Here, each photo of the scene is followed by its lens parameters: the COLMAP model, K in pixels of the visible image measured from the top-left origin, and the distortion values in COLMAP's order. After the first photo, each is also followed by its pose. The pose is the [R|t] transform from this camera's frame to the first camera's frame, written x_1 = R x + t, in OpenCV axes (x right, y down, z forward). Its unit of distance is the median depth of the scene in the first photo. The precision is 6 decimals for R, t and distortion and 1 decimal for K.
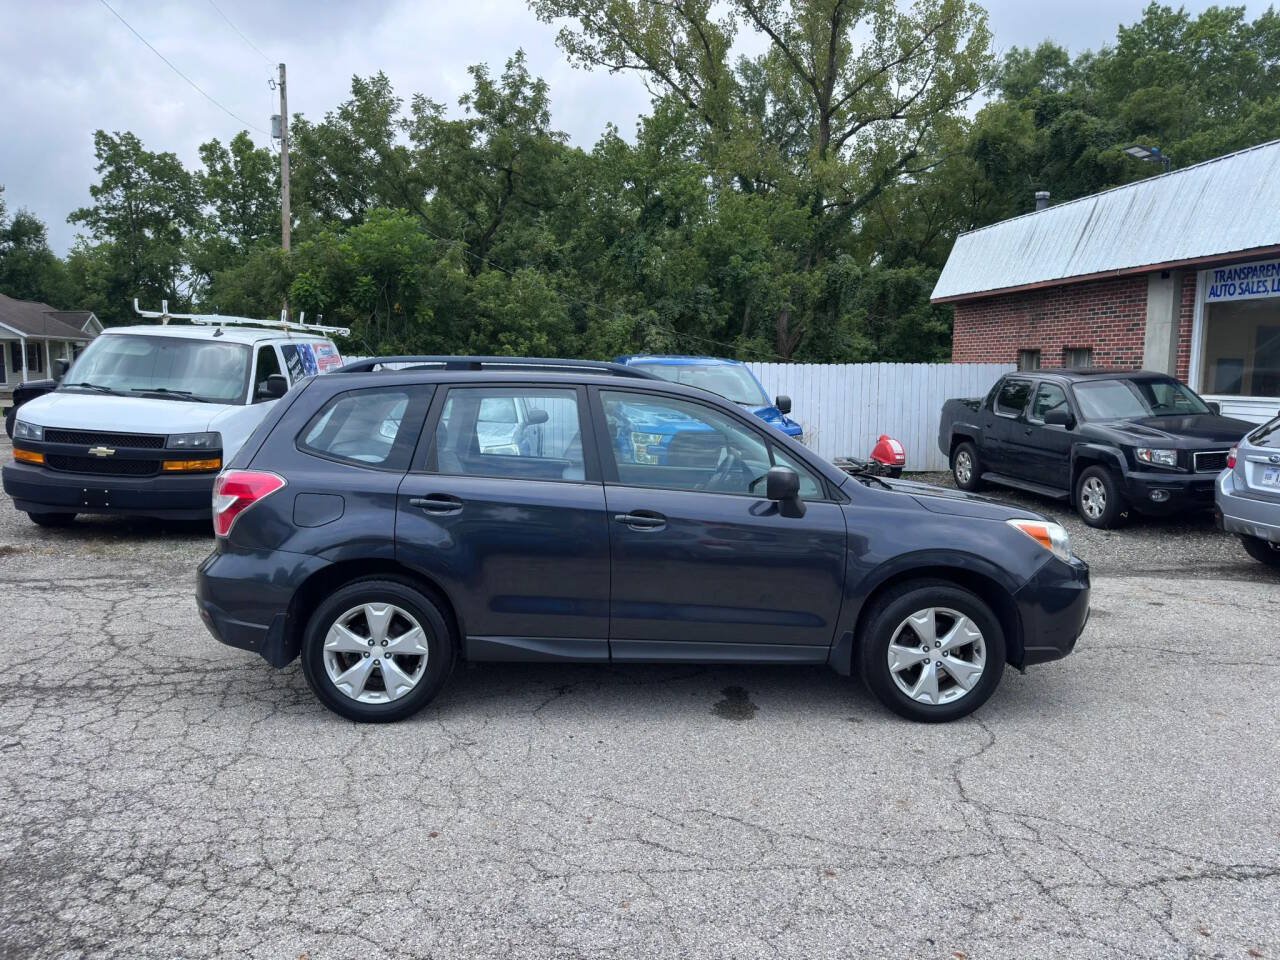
lens RADIAL K [[892.8, 0, 629.5], [0, 892.8, 483.5], [0, 0, 1]] dist [0.032556, -0.050418]
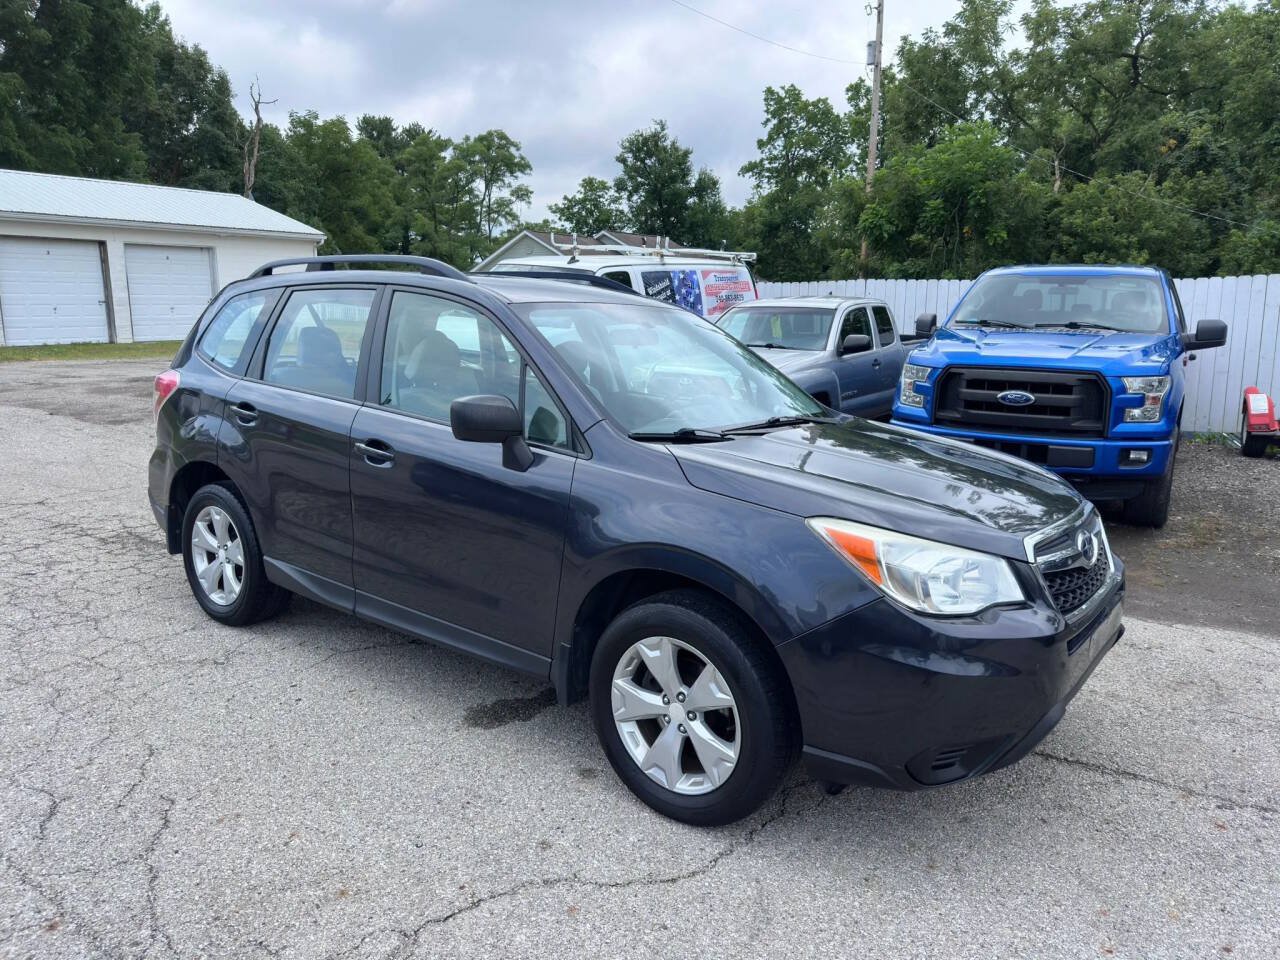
lens RADIAL K [[899.3, 0, 644.1], [0, 899.3, 463.3], [0, 0, 1]] dist [0.051331, -0.062986]
pose [[0.760075, 0.102428, -0.641713, 0.250007], [-0.072474, 0.994700, 0.072929, -0.009289], [0.645782, -0.008924, 0.763470, 0.178075]]
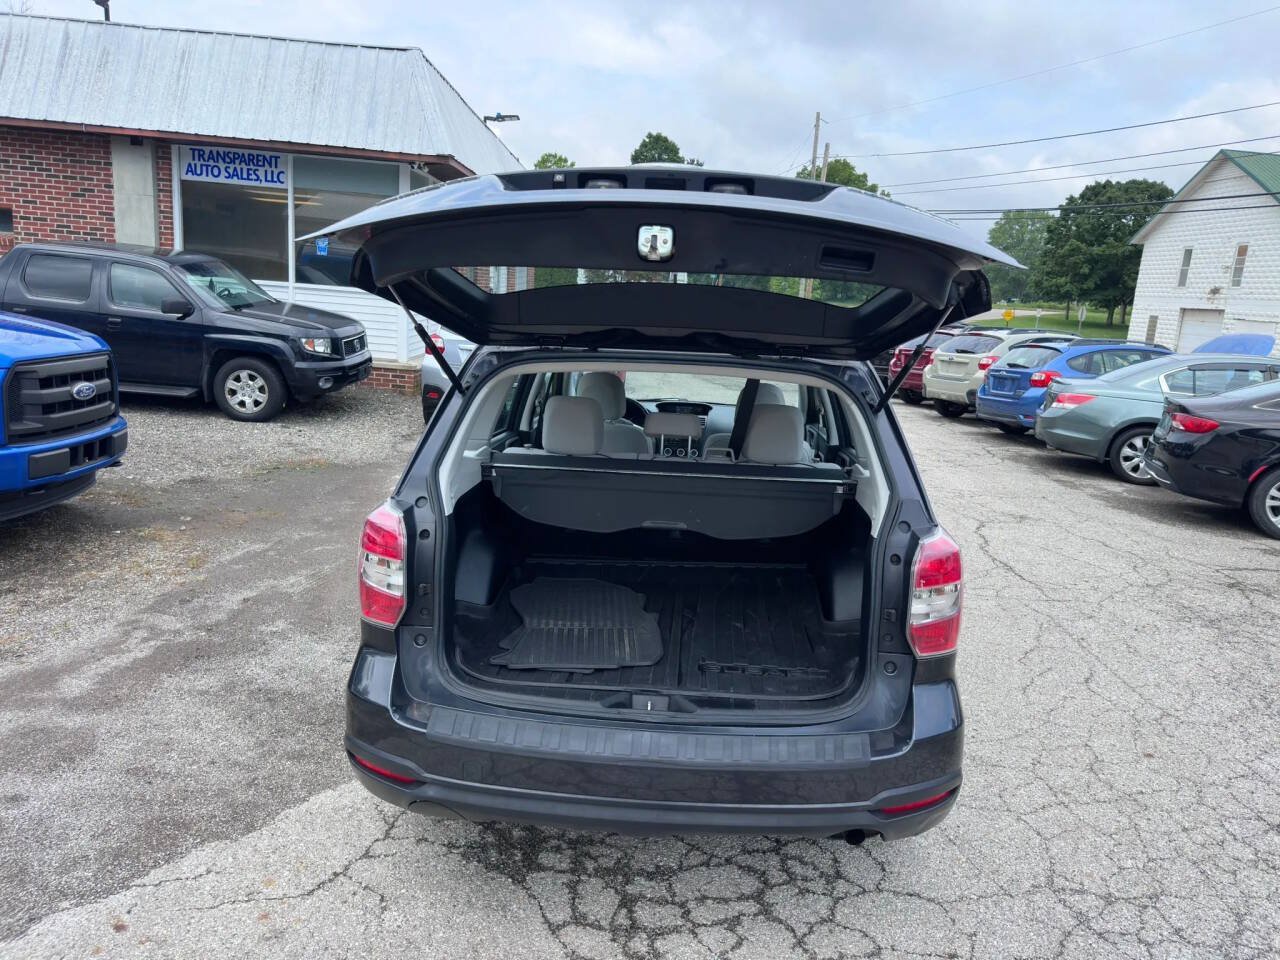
lens RADIAL K [[904.1, 0, 665.4], [0, 904.1, 477.8], [0, 0, 1]] dist [0.002210, 0.000907]
pose [[0.088574, -0.209032, 0.973889, -0.344634], [0.048294, 0.977483, 0.205412, -0.059757], [-0.994898, 0.028839, 0.096675, 0.384446]]
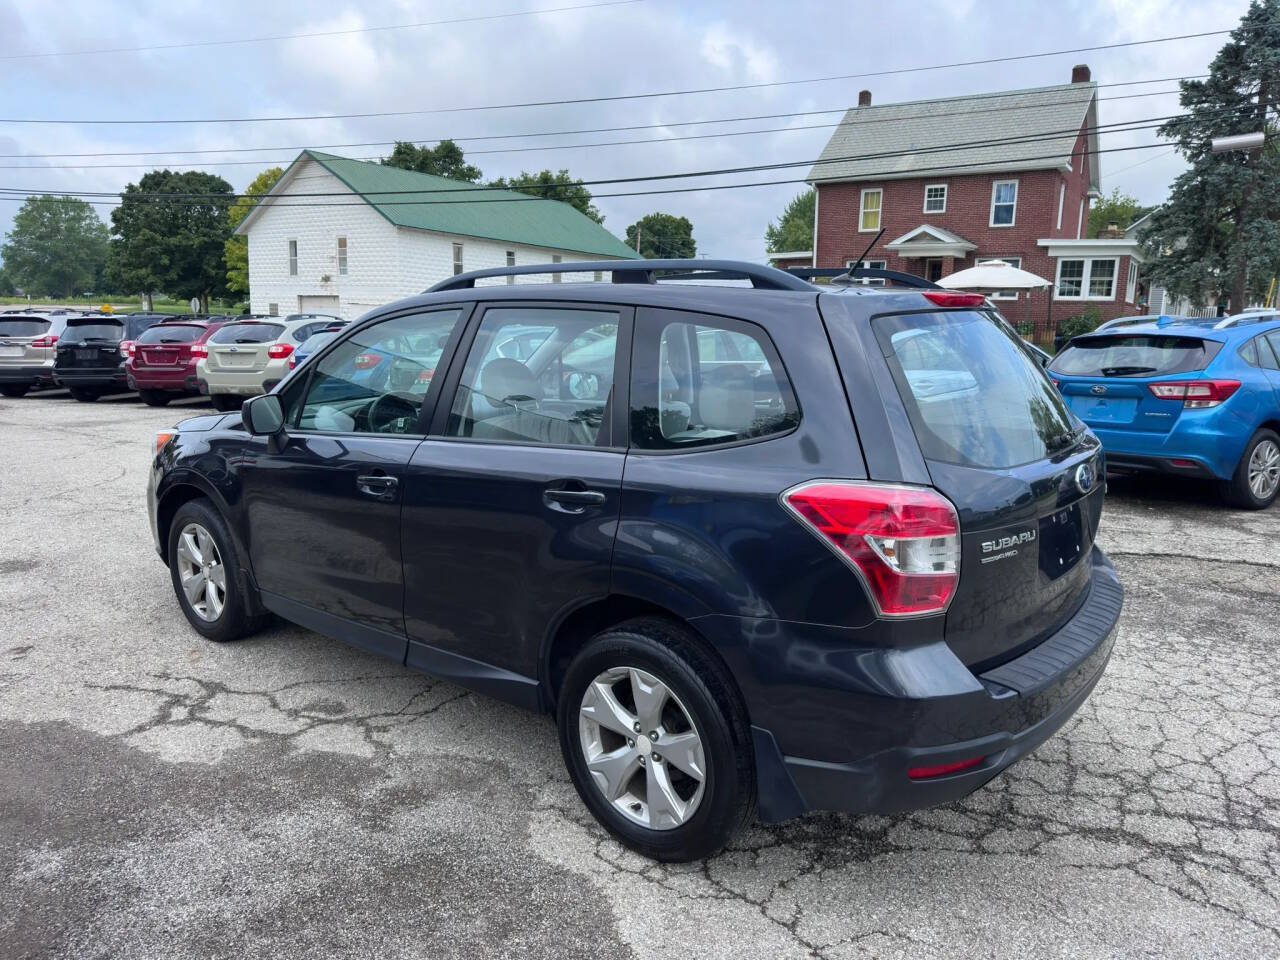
lens RADIAL K [[897.1, 0, 640.0], [0, 897.1, 480.0], [0, 0, 1]] dist [0.004265, -0.007287]
pose [[-0.746893, -0.141922, 0.649622, -0.232905], [0.046163, 0.963533, 0.263577, -0.064968], [-0.663340, 0.226852, -0.713105, 0.622564]]
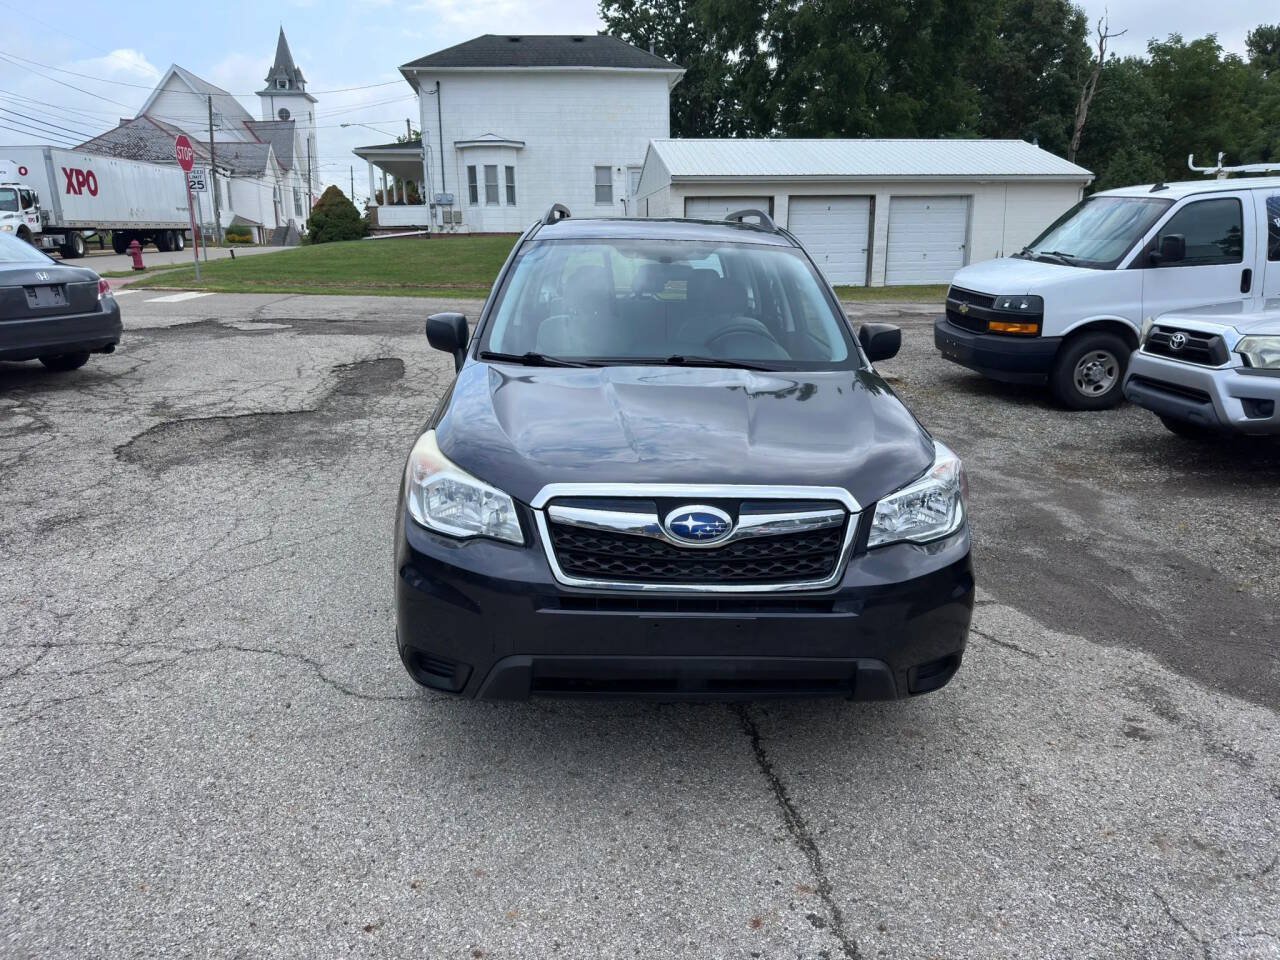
lens RADIAL K [[899.1, 0, 627.6], [0, 899.1, 461.2], [0, 0, 1]] dist [0.023233, -0.028853]
pose [[-0.017332, 0.212533, -0.977000, 0.368378], [-0.115356, 0.970197, 0.213099, -0.030013], [0.993173, 0.116396, 0.007701, 0.402841]]
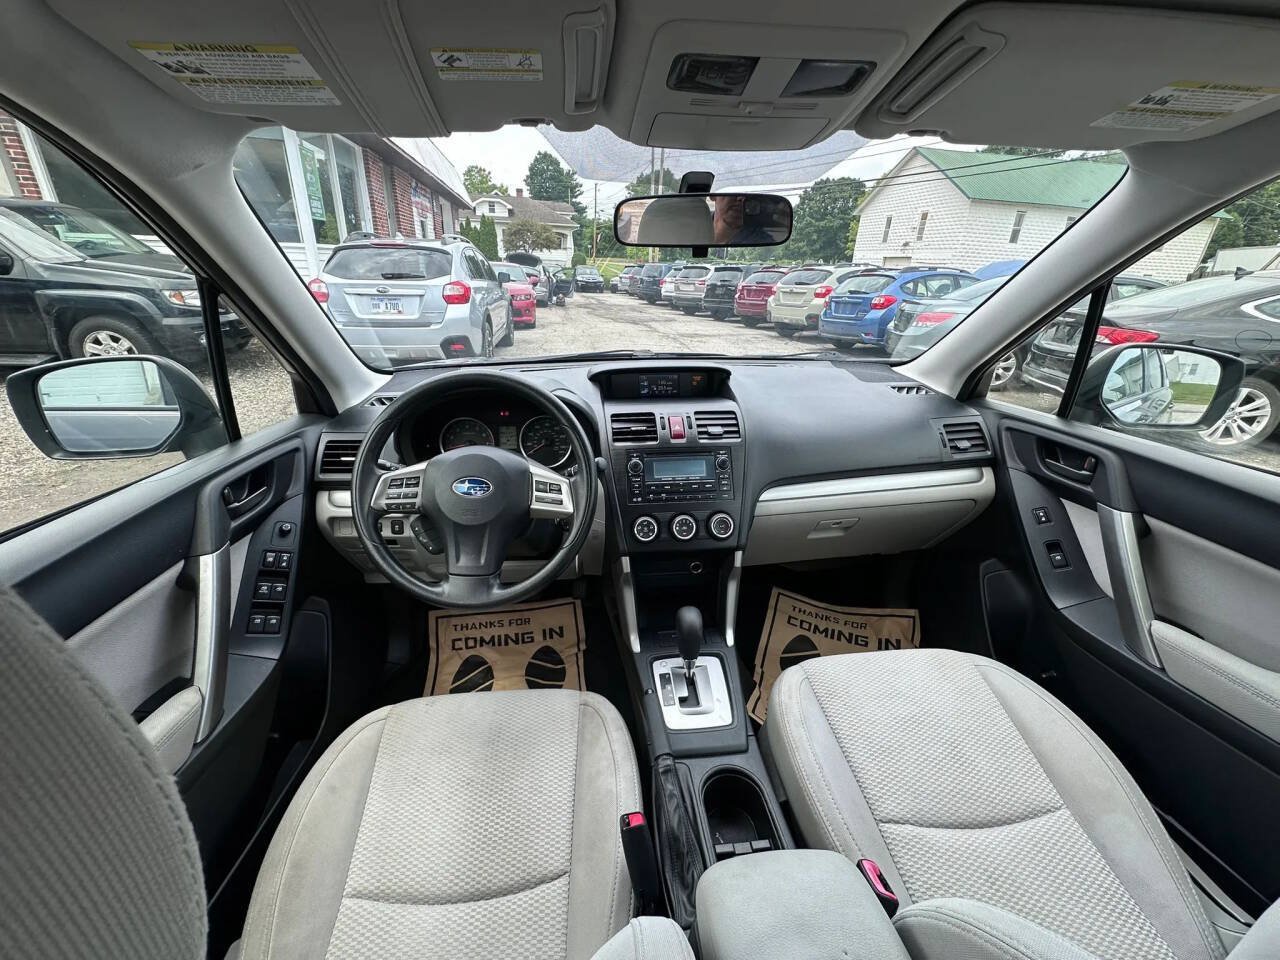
lens RADIAL K [[516.2, 0, 640.0], [0, 516.2, 480.0], [0, 0, 1]] dist [-0.011189, 0.003949]
pose [[-0.055665, -0.397965, 0.915710, -0.017590], [0.081793, 0.912232, 0.401425, -0.026404], [-0.995094, 0.097244, -0.018229, 0.423330]]
